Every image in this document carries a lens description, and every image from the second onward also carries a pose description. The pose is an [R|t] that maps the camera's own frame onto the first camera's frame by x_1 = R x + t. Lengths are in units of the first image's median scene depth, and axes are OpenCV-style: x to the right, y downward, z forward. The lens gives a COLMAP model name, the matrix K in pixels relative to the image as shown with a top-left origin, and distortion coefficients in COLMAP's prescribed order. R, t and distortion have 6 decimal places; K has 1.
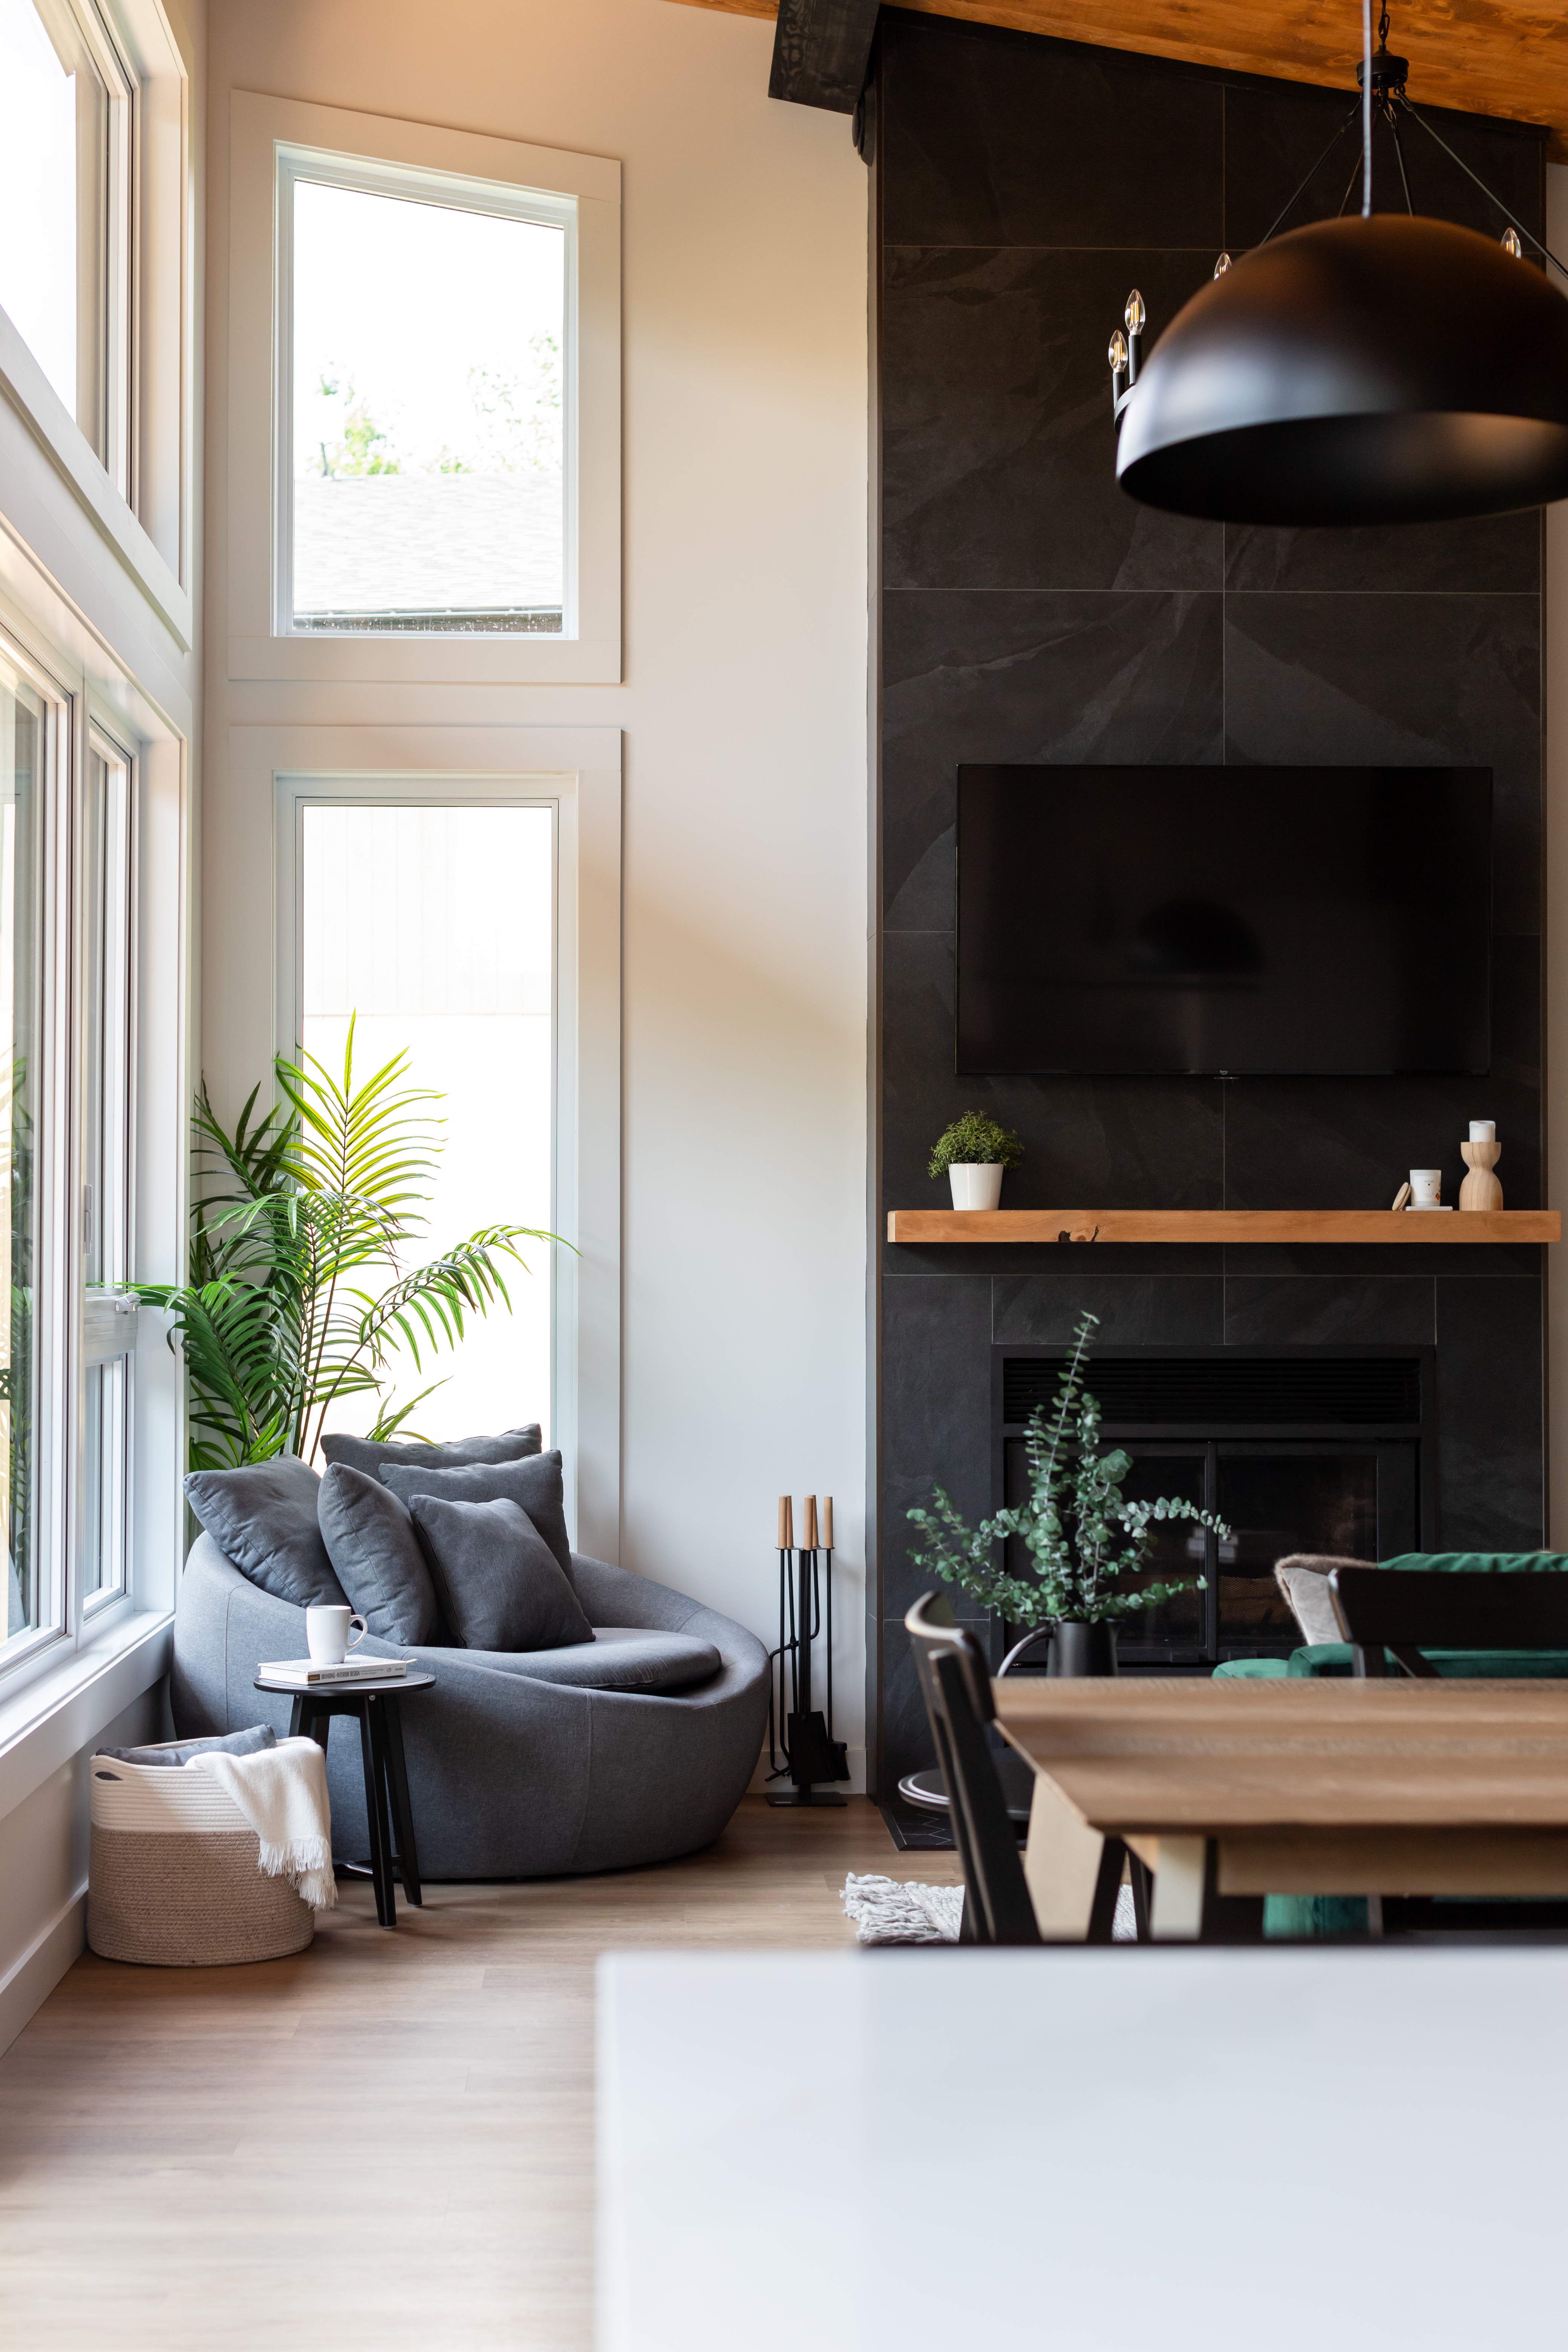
lens RADIAL K [[3457.5, 0, 782.1], [0, 3457.5, 1178.9], [0, 0, 1]] dist [0.056361, 0.000000]
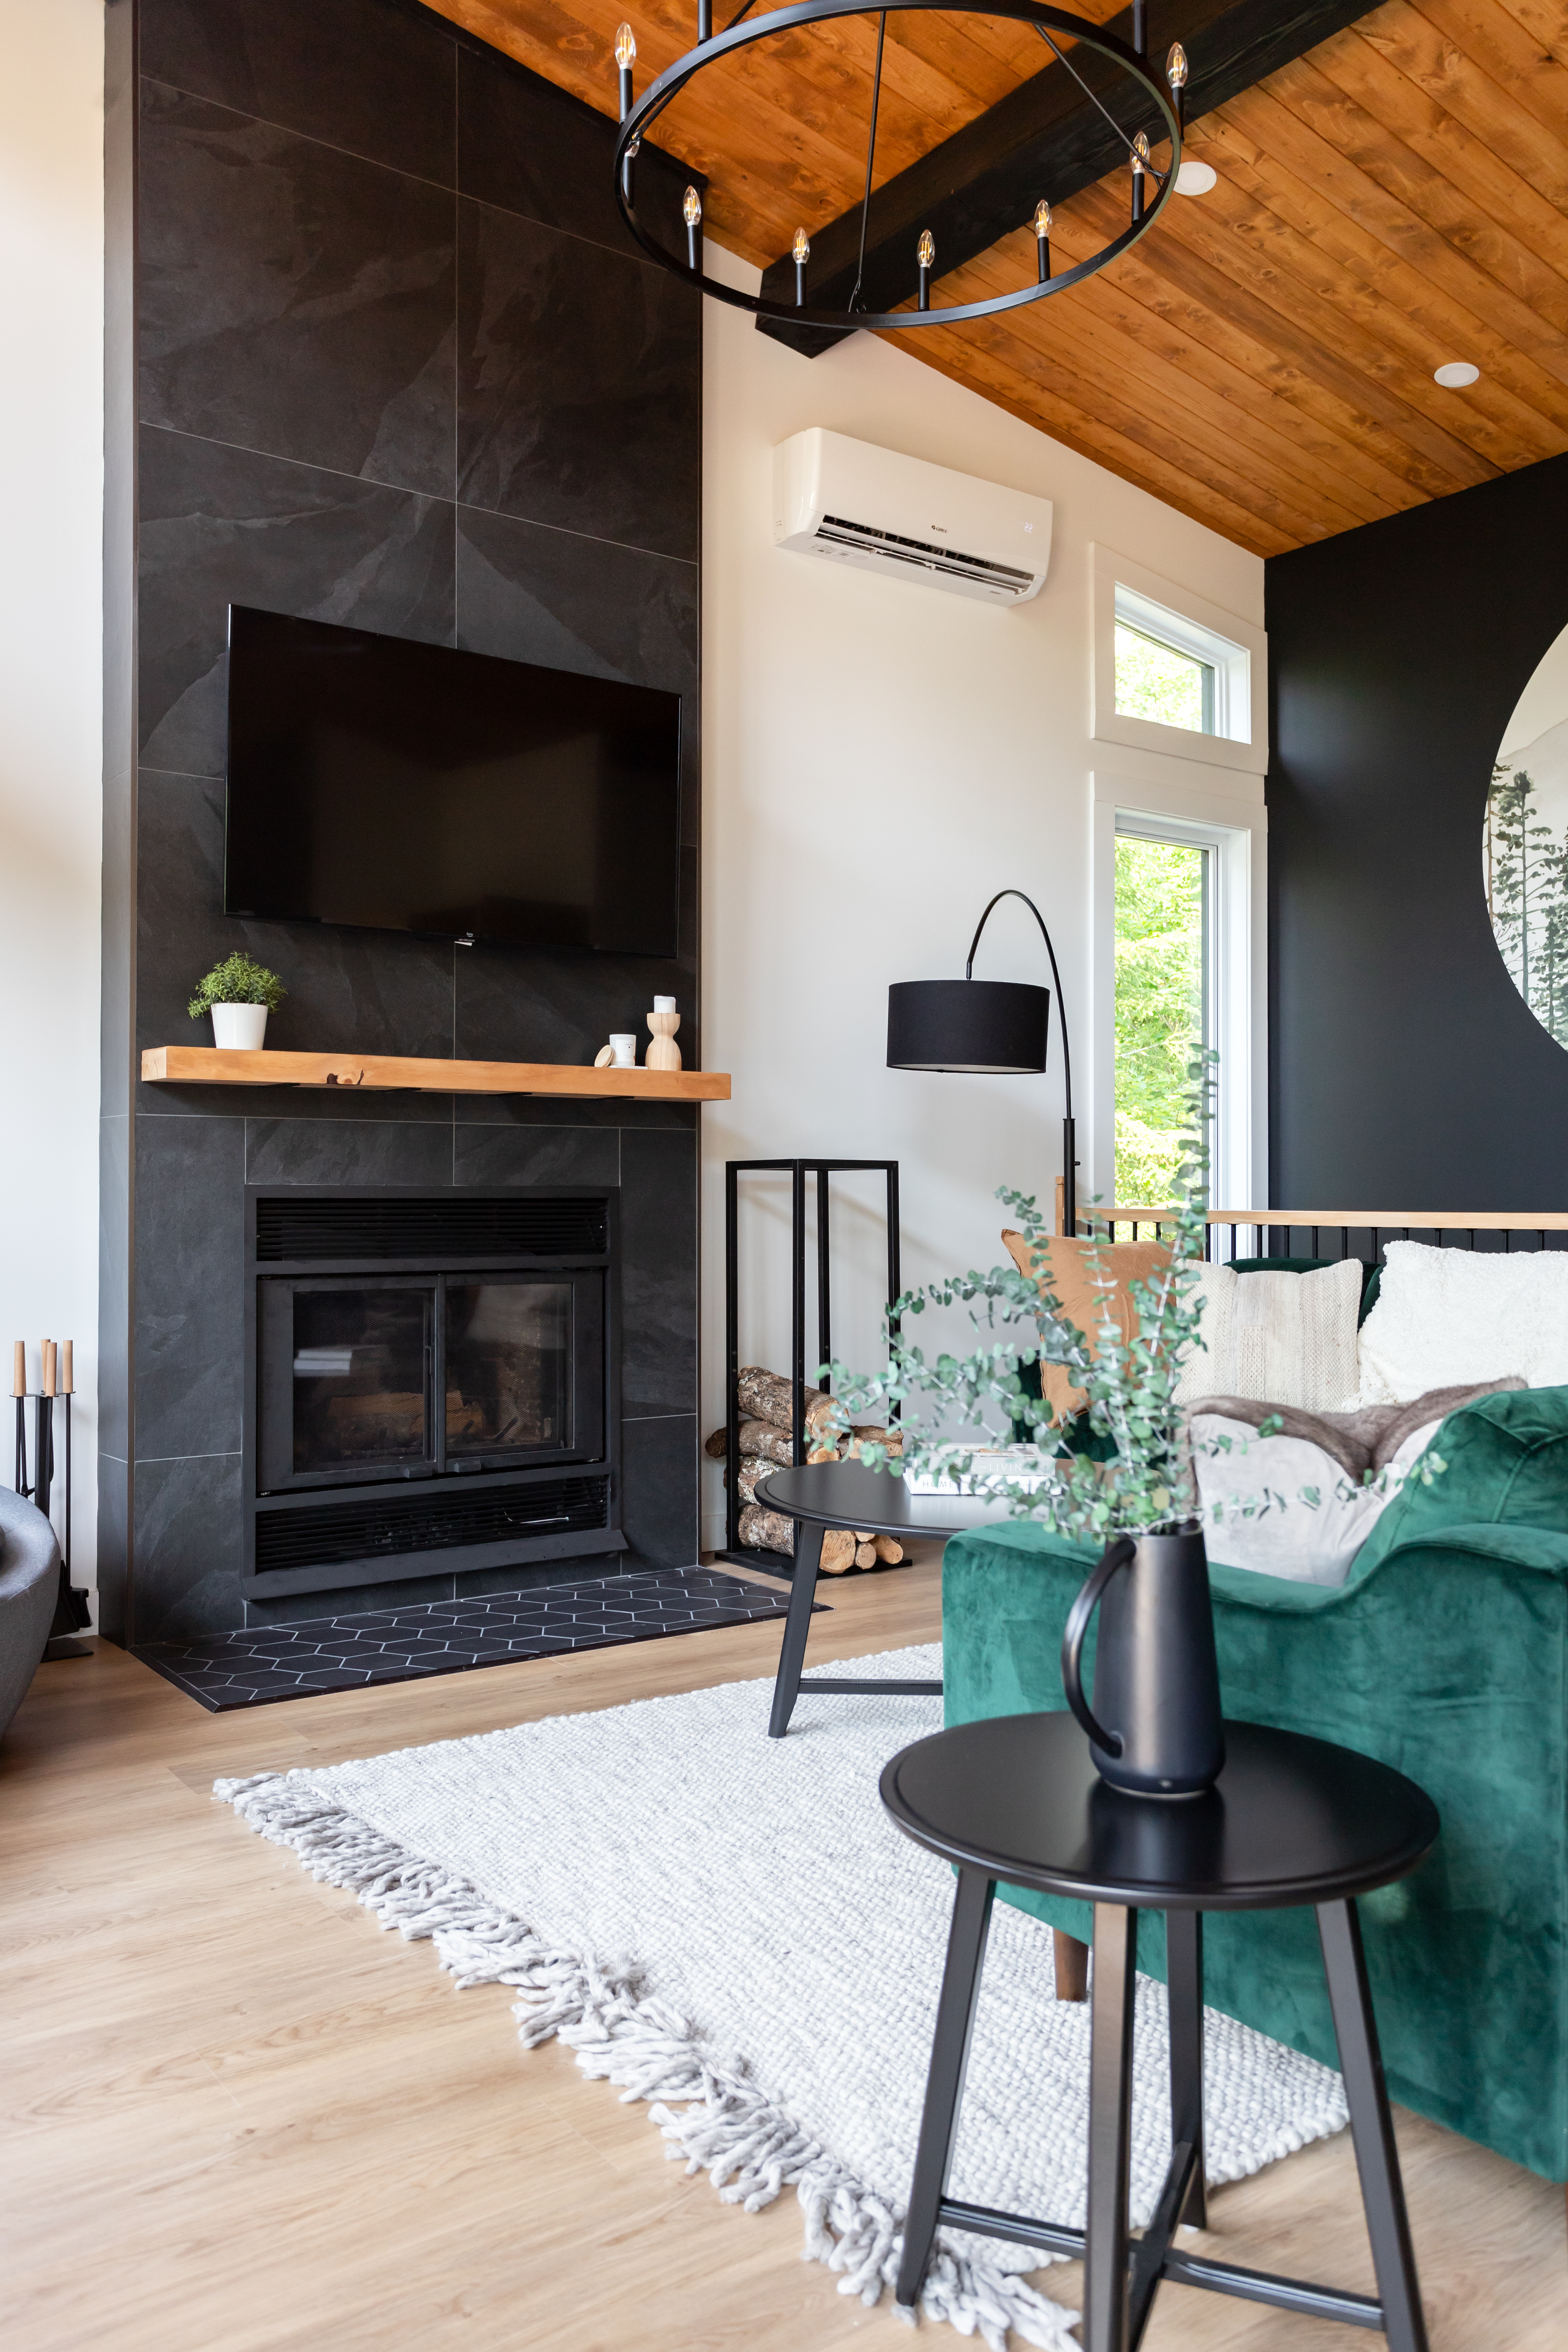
lens RADIAL K [[1793.1, 0, 786.8], [0, 1793.1, 1168.3], [0, 0, 1]] dist [0.019907, -0.004934]
pose [[0.825583, 0.008555, 0.564215, -0.107105], [-0.013760, 0.999893, 0.004974, 0.038071], [-0.564112, -0.011870, 0.825613, 0.467816]]
